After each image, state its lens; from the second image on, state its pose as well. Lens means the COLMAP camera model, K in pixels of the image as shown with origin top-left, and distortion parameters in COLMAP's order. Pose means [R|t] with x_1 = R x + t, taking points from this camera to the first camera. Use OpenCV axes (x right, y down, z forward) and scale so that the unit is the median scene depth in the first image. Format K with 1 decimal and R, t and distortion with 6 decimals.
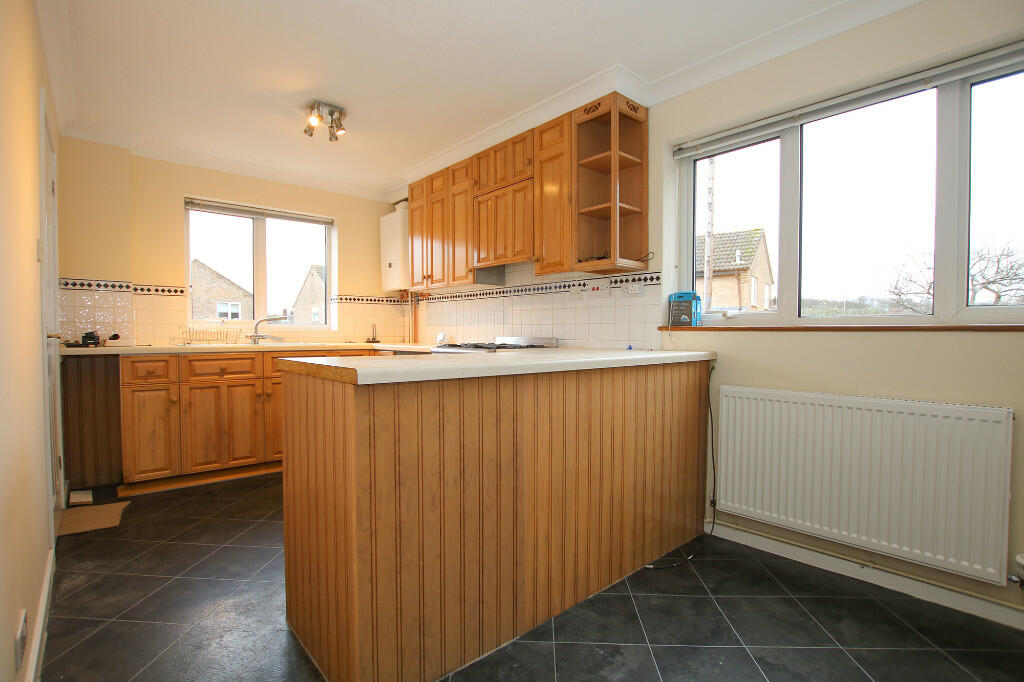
lens RADIAL K [[499.8, 0, 515.1], [0, 499.8, 350.2], [0, 0, 1]] dist [-0.022203, -0.001275]
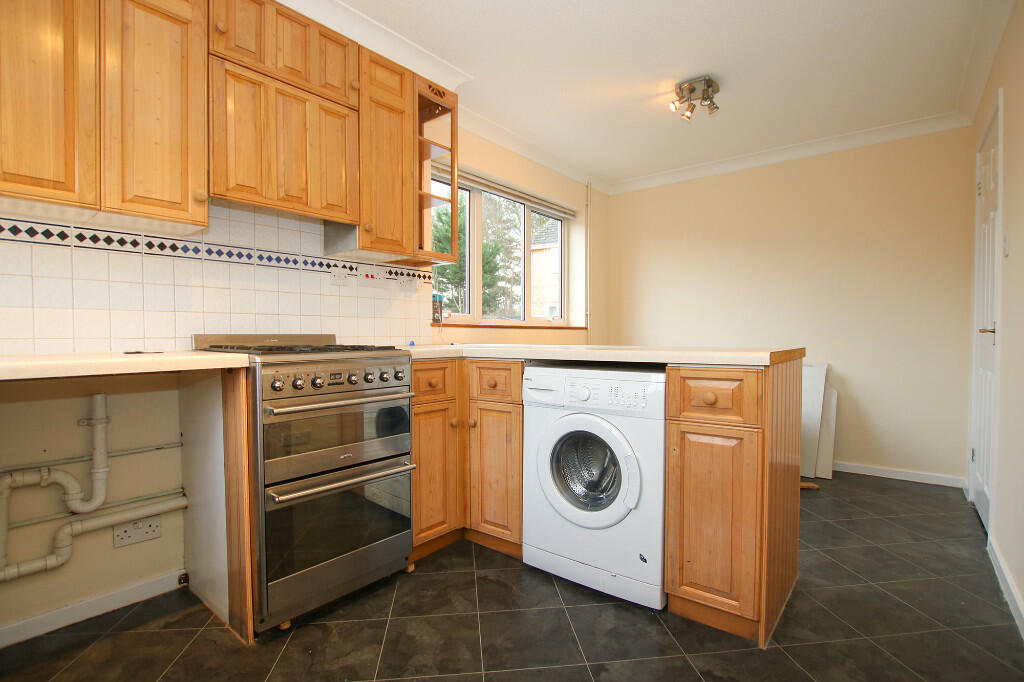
lens RADIAL K [[499.8, 0, 515.1], [0, 499.8, 350.2], [0, 0, 1]] dist [-0.022203, -0.001275]
pose [[-0.178205, -0.031677, 0.983483, -0.617408], [0.035413, 0.998628, 0.038581, -0.018986], [-0.983356, 0.041704, -0.176839, 0.788235]]
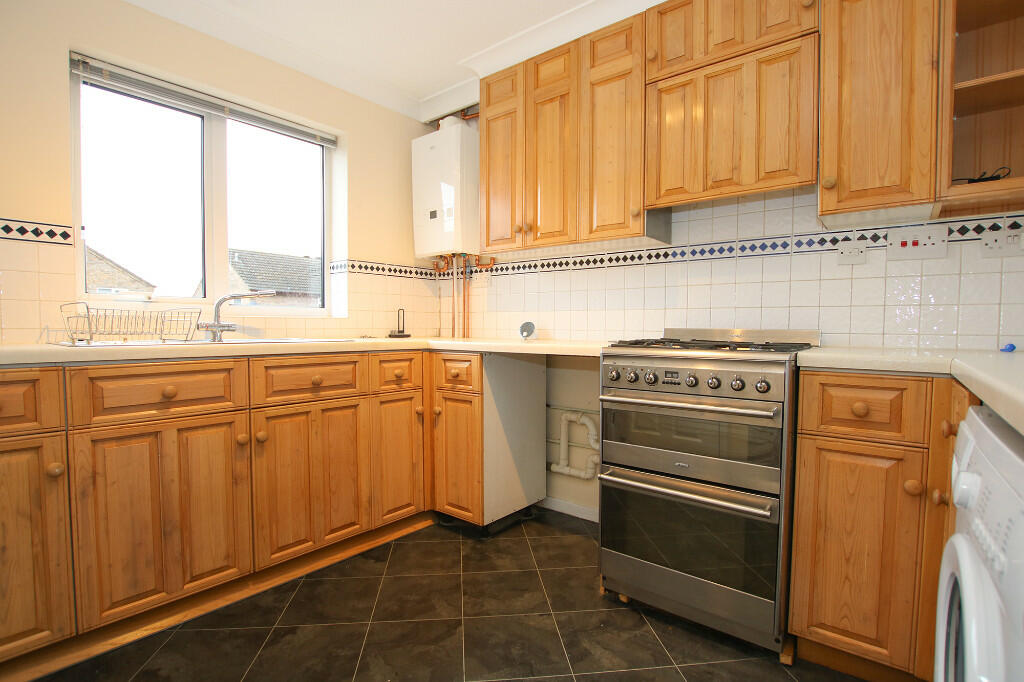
lens RADIAL K [[499.8, 0, 515.1], [0, 499.8, 350.2], [0, 0, 1]] dist [-0.022203, -0.001275]
pose [[0.985686, -0.004959, 0.168521, -0.322551], [0.002550, 0.999891, 0.014511, -0.009993], [-0.168575, -0.013874, 0.985591, 0.453476]]
